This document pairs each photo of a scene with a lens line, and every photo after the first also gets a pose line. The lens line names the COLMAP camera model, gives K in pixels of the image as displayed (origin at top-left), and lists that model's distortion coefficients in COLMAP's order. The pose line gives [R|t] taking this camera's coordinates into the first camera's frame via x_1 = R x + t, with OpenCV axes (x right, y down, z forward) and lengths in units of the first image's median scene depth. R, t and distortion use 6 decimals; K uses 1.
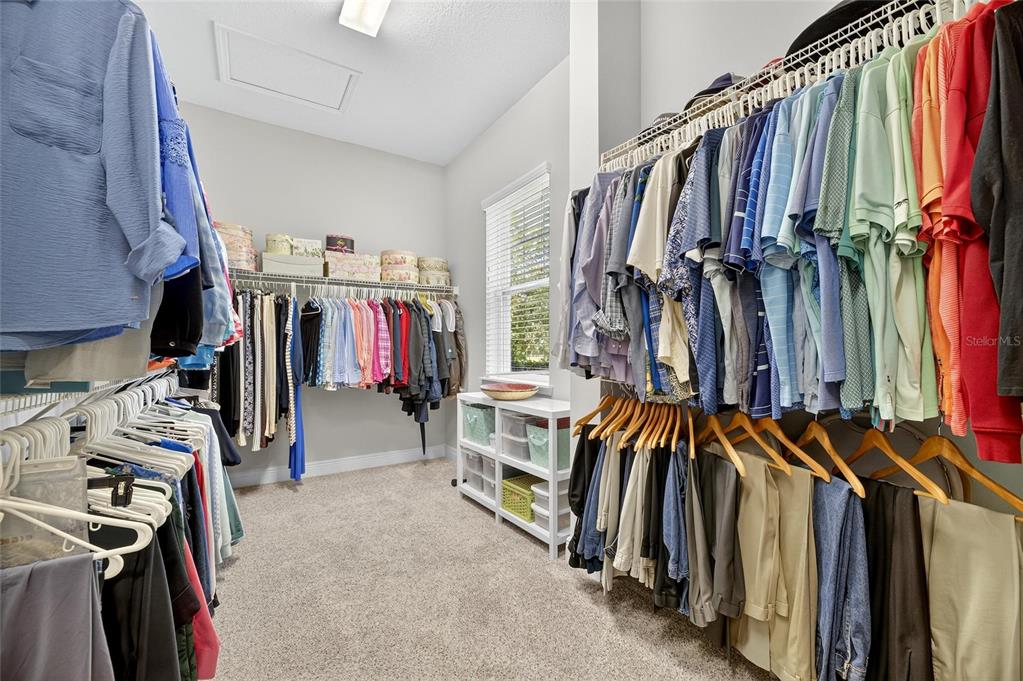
lens RADIAL K [[412.7, 0, 514.7], [0, 412.7, 347.5], [0, 0, 1]] dist [0.002842, -0.004323]
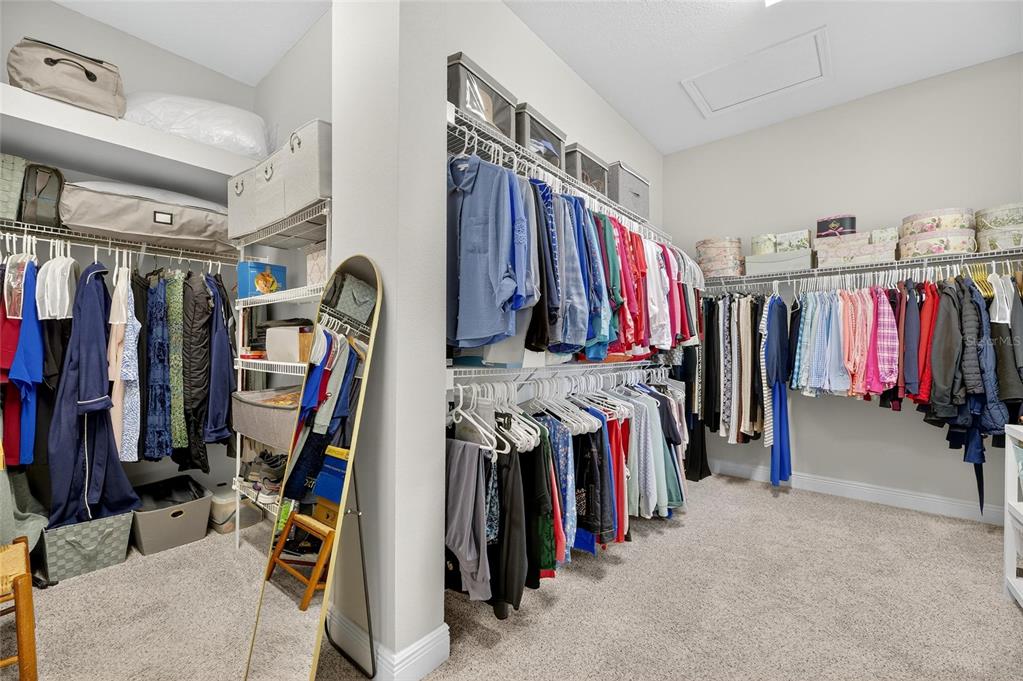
lens RADIAL K [[422.5, 0, 511.5], [0, 422.5, 340.5], [0, 0, 1]] dist [0.001026, -0.000015]
pose [[0.297279, -0.011882, -0.954717, 0.218729], [-0.004283, 0.999896, -0.013778, -0.000060], [0.954781, 0.008185, 0.297197, 0.106854]]
